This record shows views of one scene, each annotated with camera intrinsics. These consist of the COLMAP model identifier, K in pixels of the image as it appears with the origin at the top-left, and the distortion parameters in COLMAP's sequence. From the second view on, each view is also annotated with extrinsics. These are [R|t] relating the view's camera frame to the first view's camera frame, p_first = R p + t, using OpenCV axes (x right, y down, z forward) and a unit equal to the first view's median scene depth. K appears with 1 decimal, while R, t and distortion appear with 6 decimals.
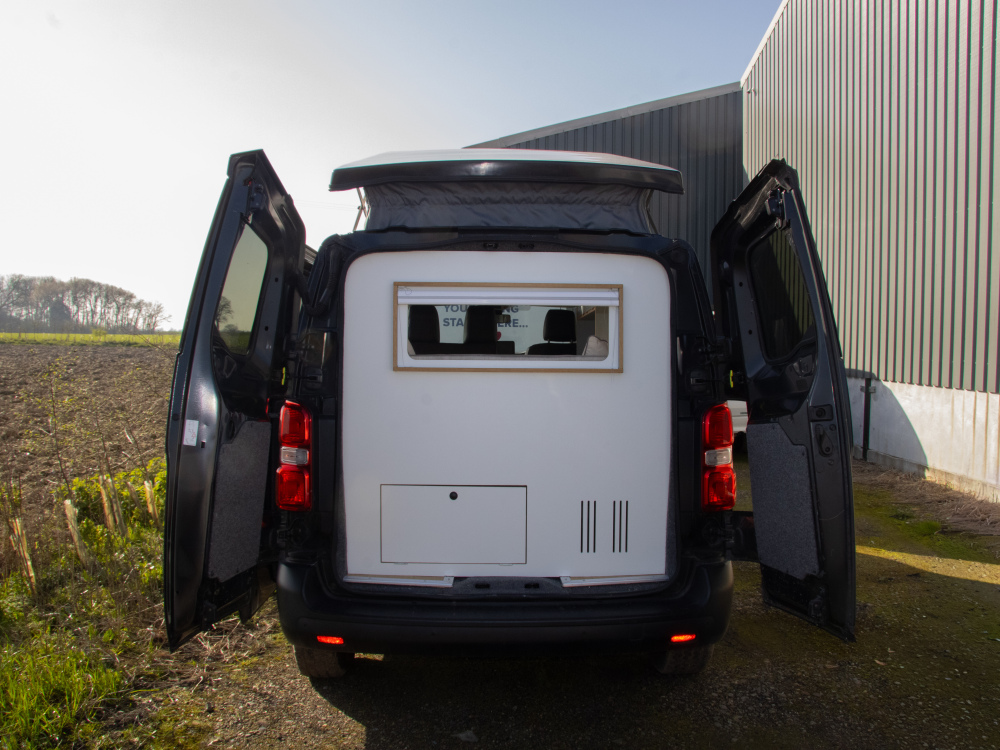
lens RADIAL K [[827.6, 0, 500.0], [0, 827.6, 375.0], [0, 0, 1]] dist [-0.097009, 0.001309]
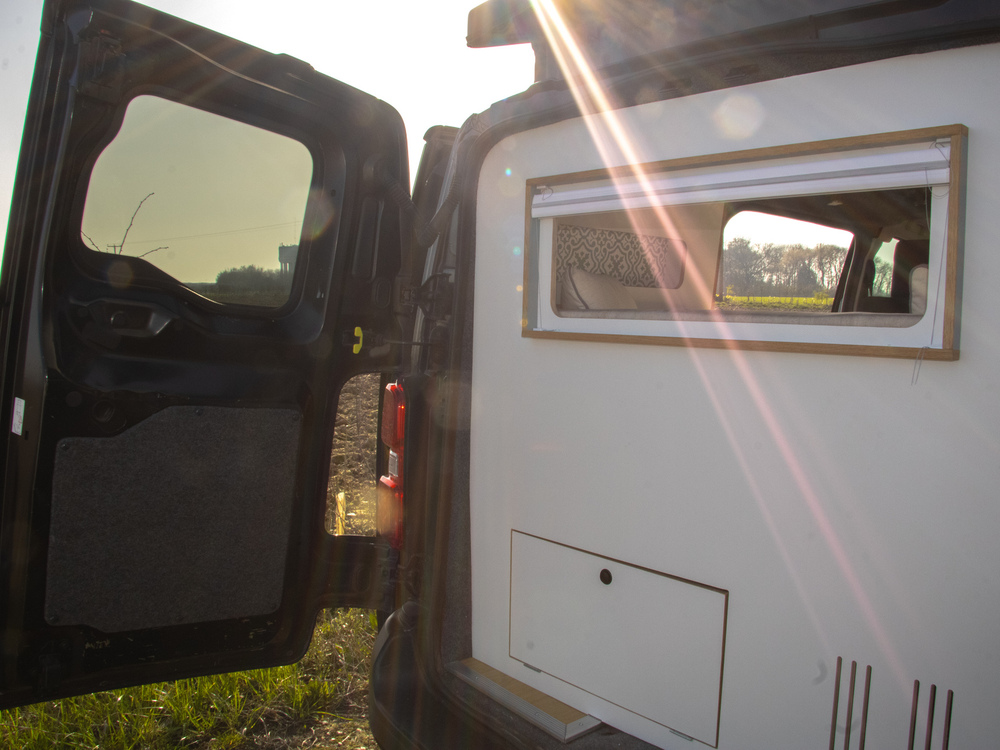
lens RADIAL K [[827.6, 0, 500.0], [0, 827.6, 375.0], [0, 0, 1]] dist [-0.097009, 0.001309]
pose [[0.664460, 0.061943, -0.744752, 0.282780], [-0.028828, 0.997942, 0.057281, -0.010886], [0.746767, -0.016591, 0.664879, 0.602533]]
